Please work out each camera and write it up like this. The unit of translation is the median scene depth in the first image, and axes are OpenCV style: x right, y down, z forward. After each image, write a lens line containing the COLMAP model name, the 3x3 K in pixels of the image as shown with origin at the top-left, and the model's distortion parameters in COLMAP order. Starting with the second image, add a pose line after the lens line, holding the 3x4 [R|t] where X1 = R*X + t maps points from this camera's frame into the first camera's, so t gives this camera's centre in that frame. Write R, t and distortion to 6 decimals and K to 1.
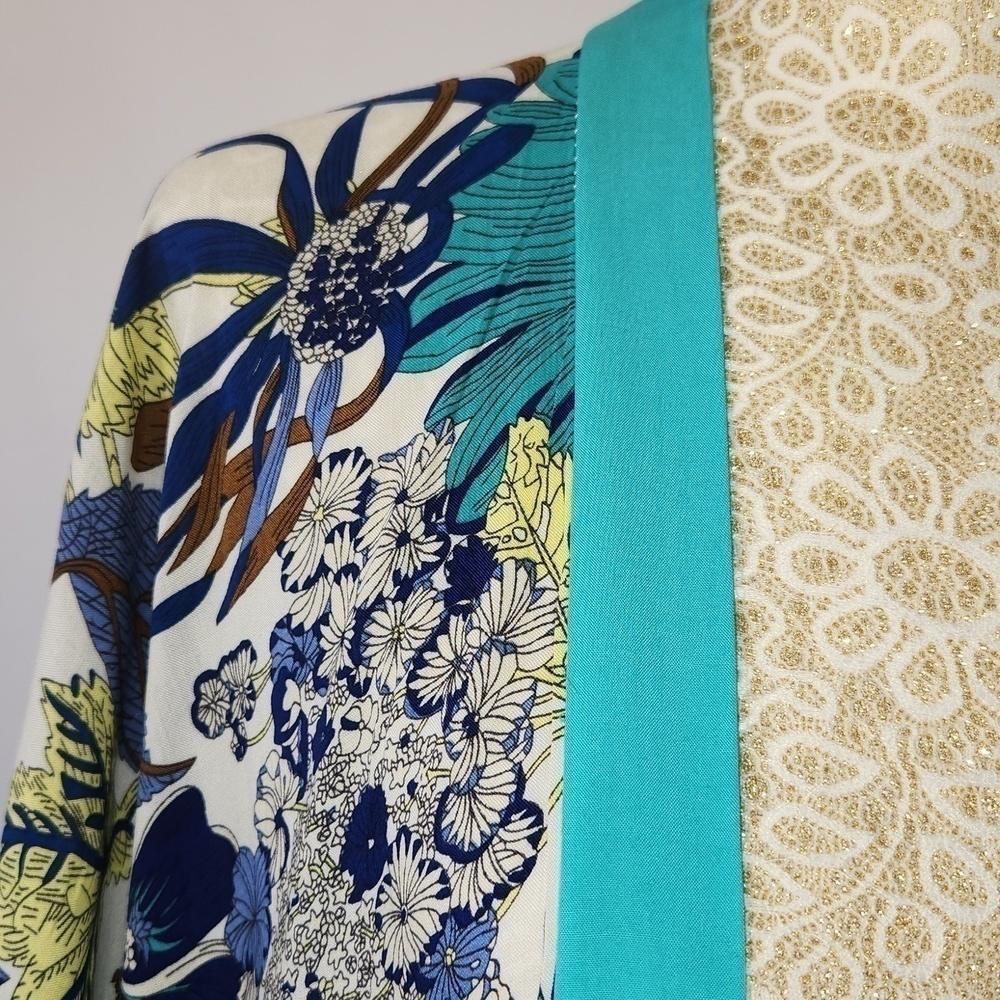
lens RADIAL K [[1481.2, 0, 494.1], [0, 1481.2, 526.3], [0, 0, 1]] dist [0.109033, -0.161708]
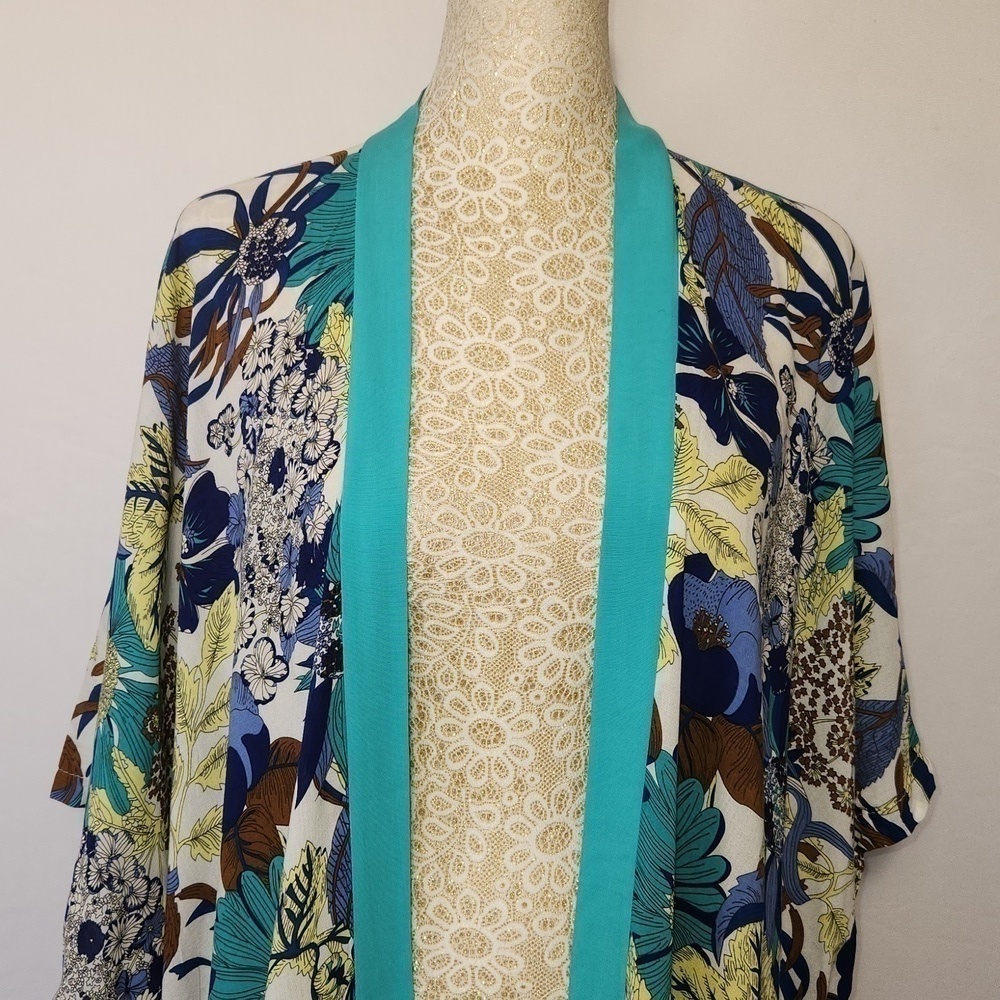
lens RADIAL K [[1481.2, 0, 494.1], [0, 1481.2, 526.3], [0, 0, 1]] dist [0.109033, -0.161708]
pose [[0.999235, -0.038815, 0.004831, 0.251732], [0.038724, 0.999095, 0.017571, 0.259622], [-0.005509, -0.017371, 0.999834, -1.464418]]
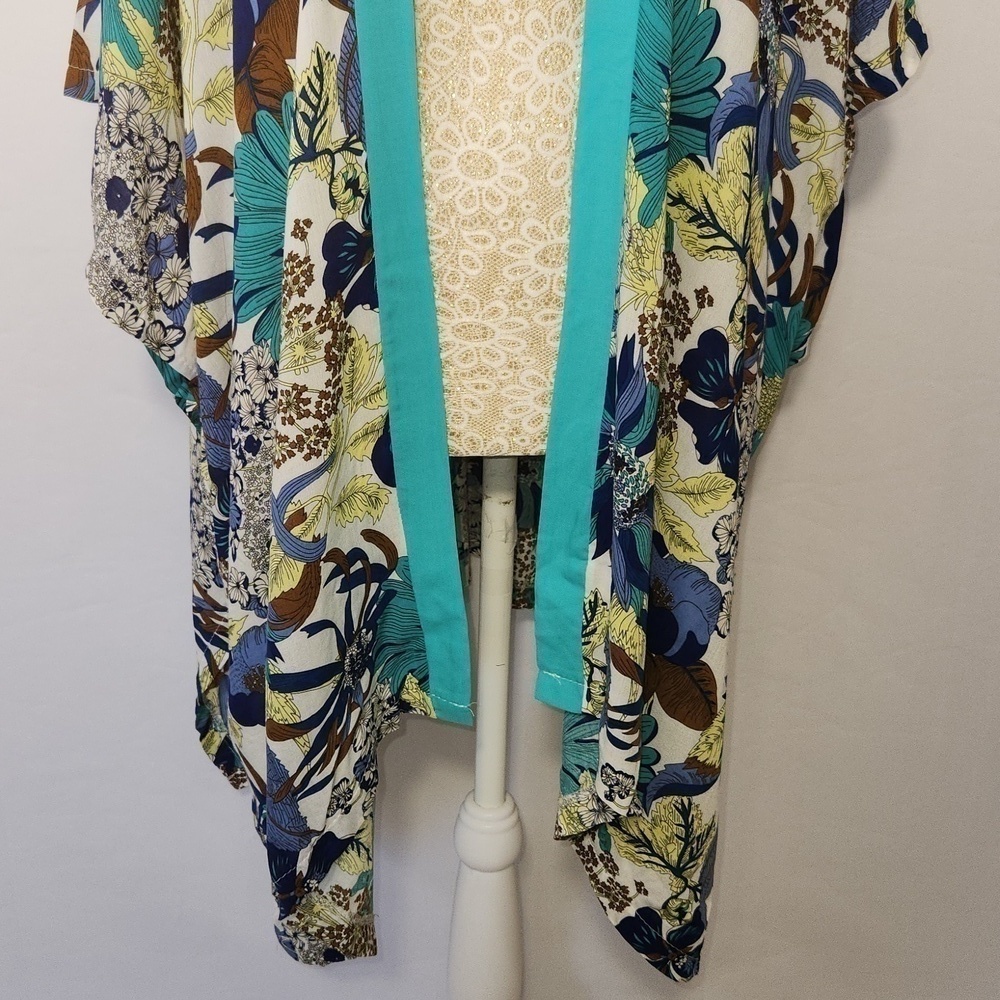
lens RADIAL K [[1479.9, 0, 488.4], [0, 1479.9, 495.7], [0, 0, 1]] dist [0.082956, -0.031514]
pose [[0.997619, -0.067999, -0.011501, 0.208245], [0.068715, 0.965910, 0.249591, 0.895381], [-0.005863, -0.249787, 0.968283, -1.662568]]
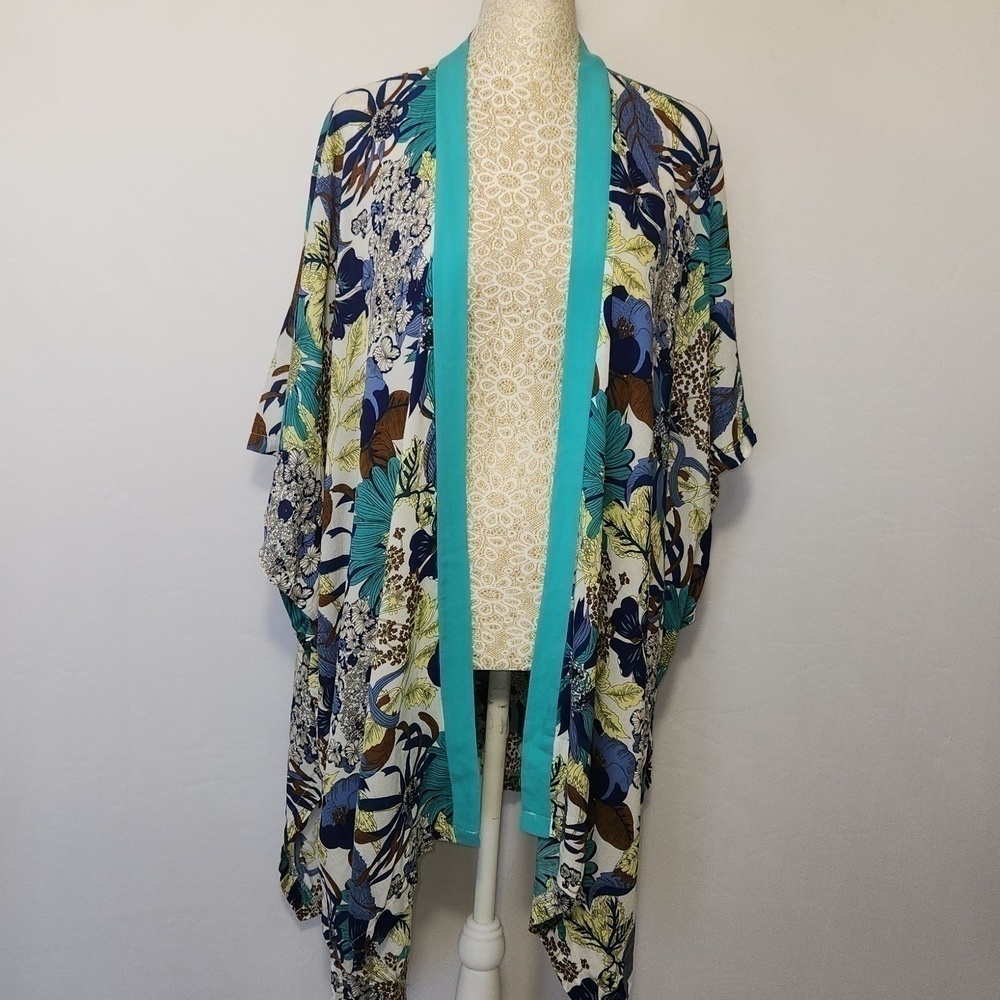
lens RADIAL K [[1441.1, 0, 503.1], [0, 1441.1, 491.6], [0, 0, 1]] dist [0.275231, -1.135782]
pose [[0.998840, -0.035090, 0.032970, 0.071647], [0.033293, 0.998009, 0.053573, 0.718698], [-0.034784, -0.052414, 0.998019, -3.456550]]
